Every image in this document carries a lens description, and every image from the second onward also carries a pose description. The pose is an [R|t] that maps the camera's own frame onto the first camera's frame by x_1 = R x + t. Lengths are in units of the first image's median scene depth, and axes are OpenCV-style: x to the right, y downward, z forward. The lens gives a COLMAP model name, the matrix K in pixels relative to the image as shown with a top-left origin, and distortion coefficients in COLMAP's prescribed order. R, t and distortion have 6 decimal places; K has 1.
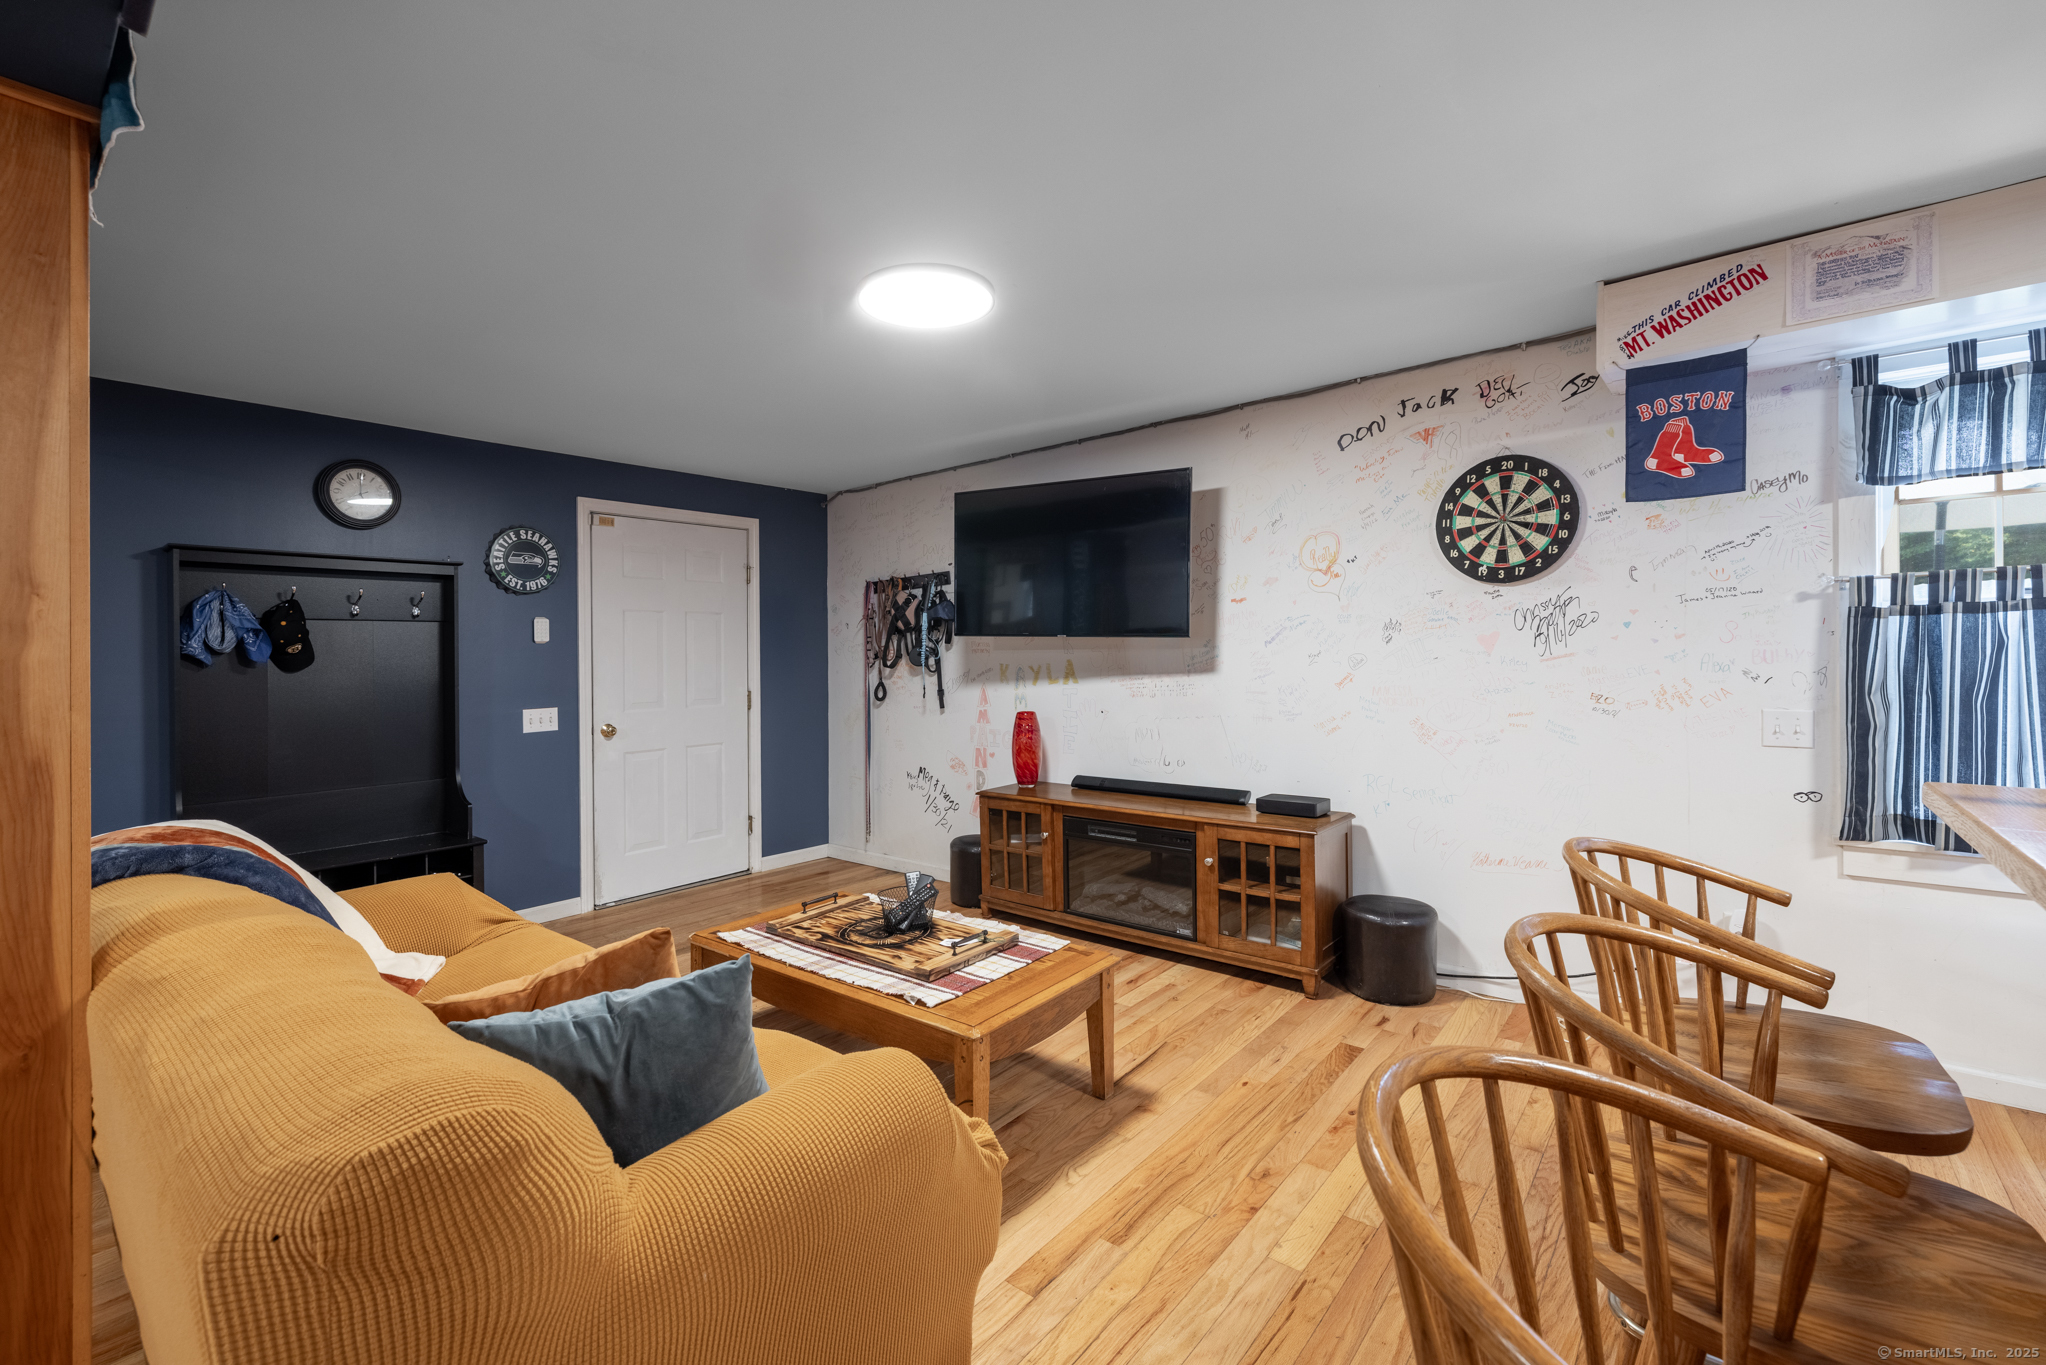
lens RADIAL K [[868.4, 0, 1019.8], [0, 868.4, 657.6], [0, 0, 1]] dist [0.001432, 0.000154]
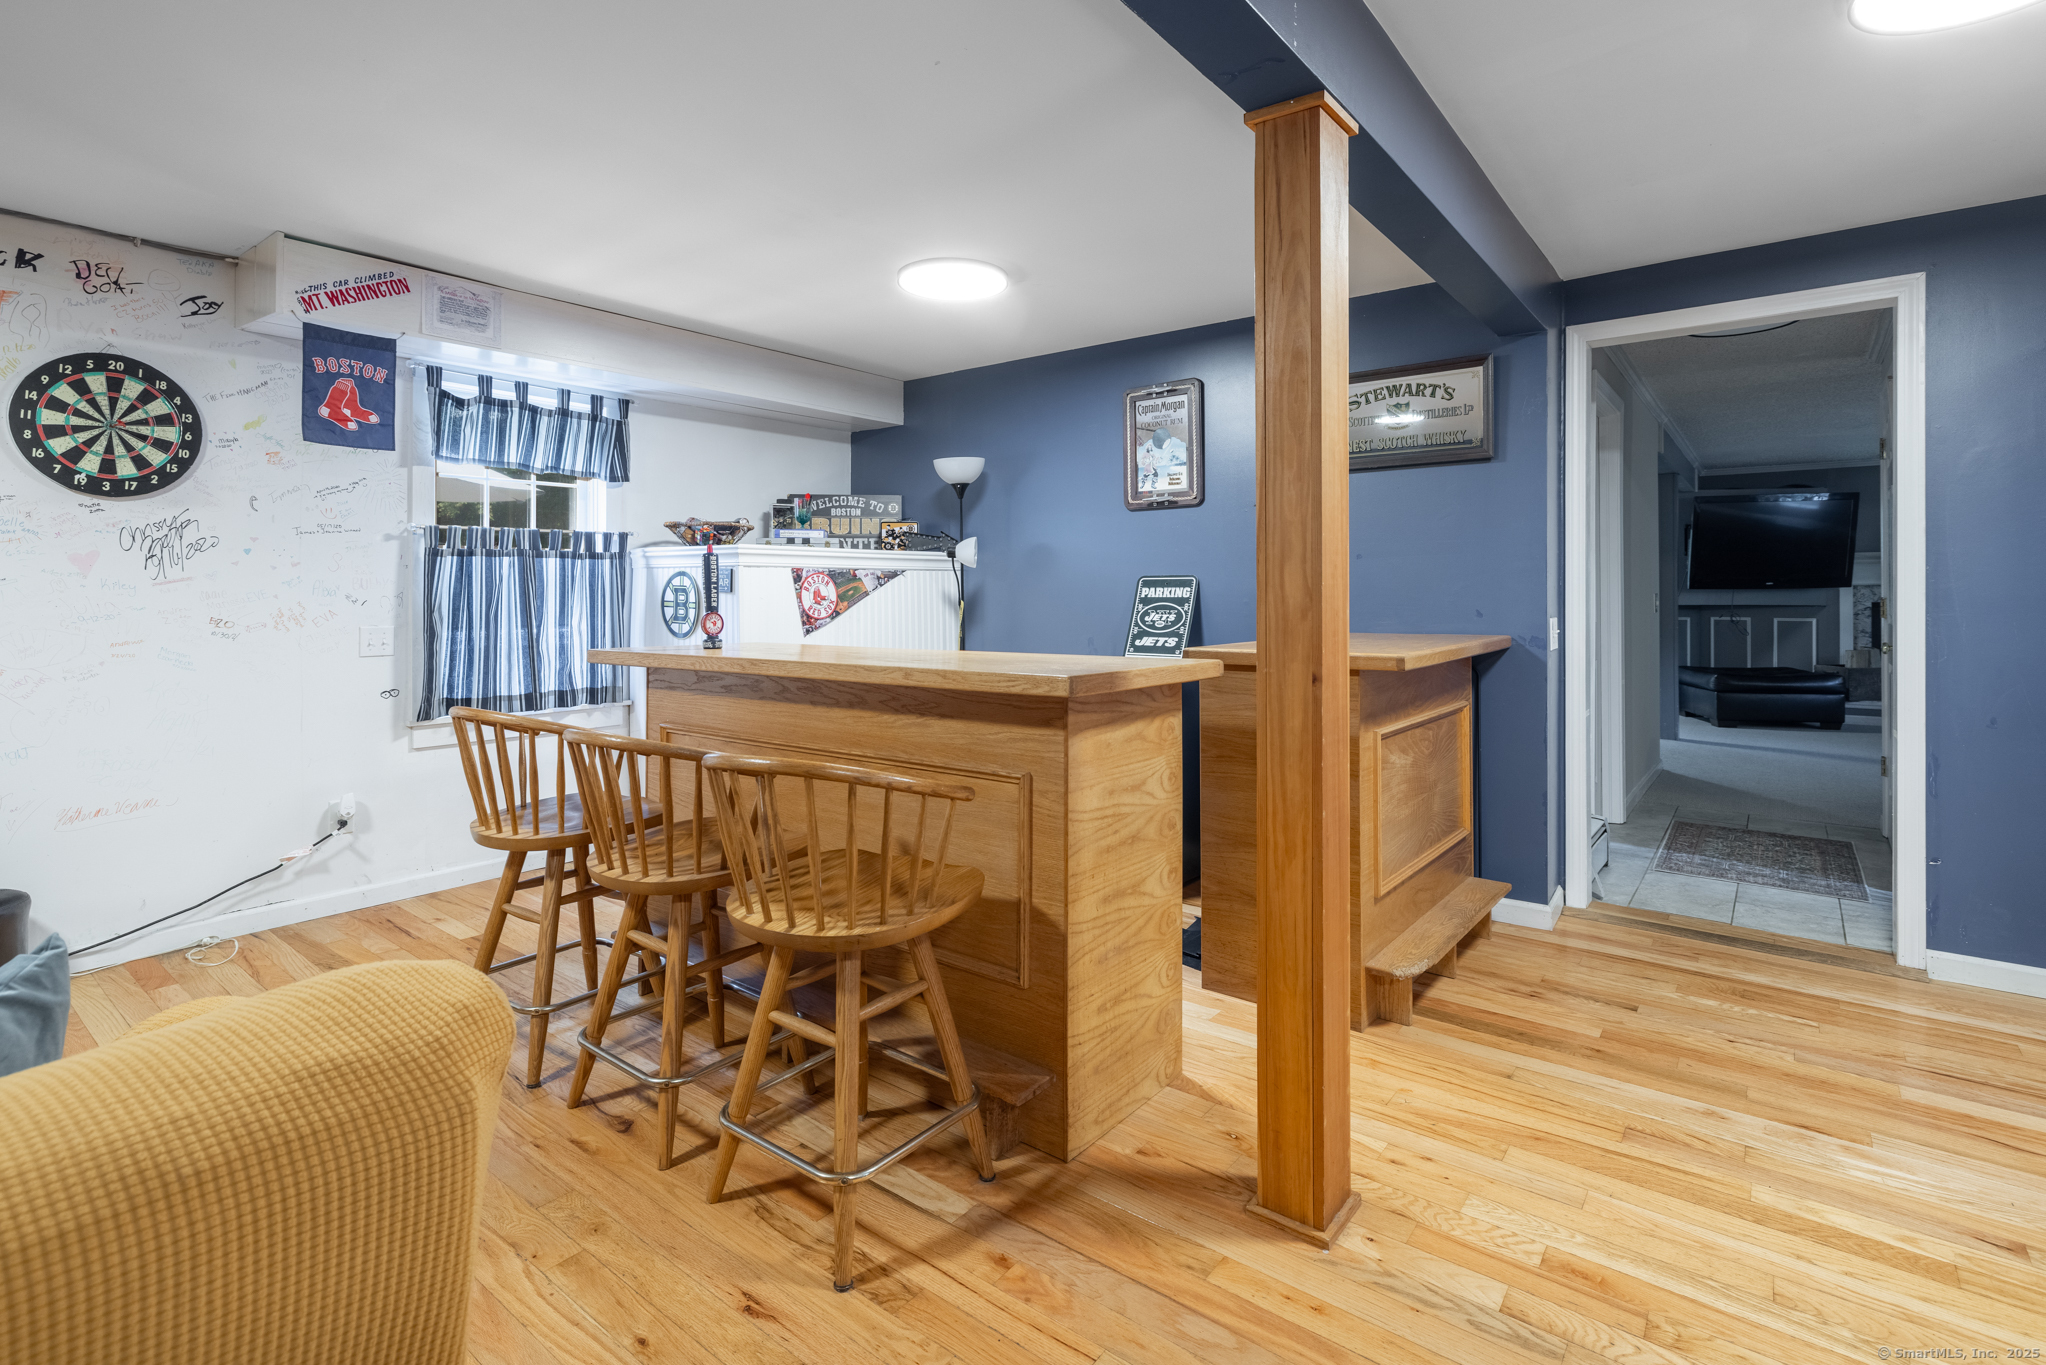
lens RADIAL K [[967.8, 0, 1020.8], [0, 967.8, 604.6], [0, 0, 1]] dist [0.000389, 0.000201]
pose [[-0.031311, 0.005568, 0.999494, -0.484293], [0.003276, 0.999980, -0.005468, 0.034945], [-0.999504, 0.003103, -0.031329, 0.102386]]
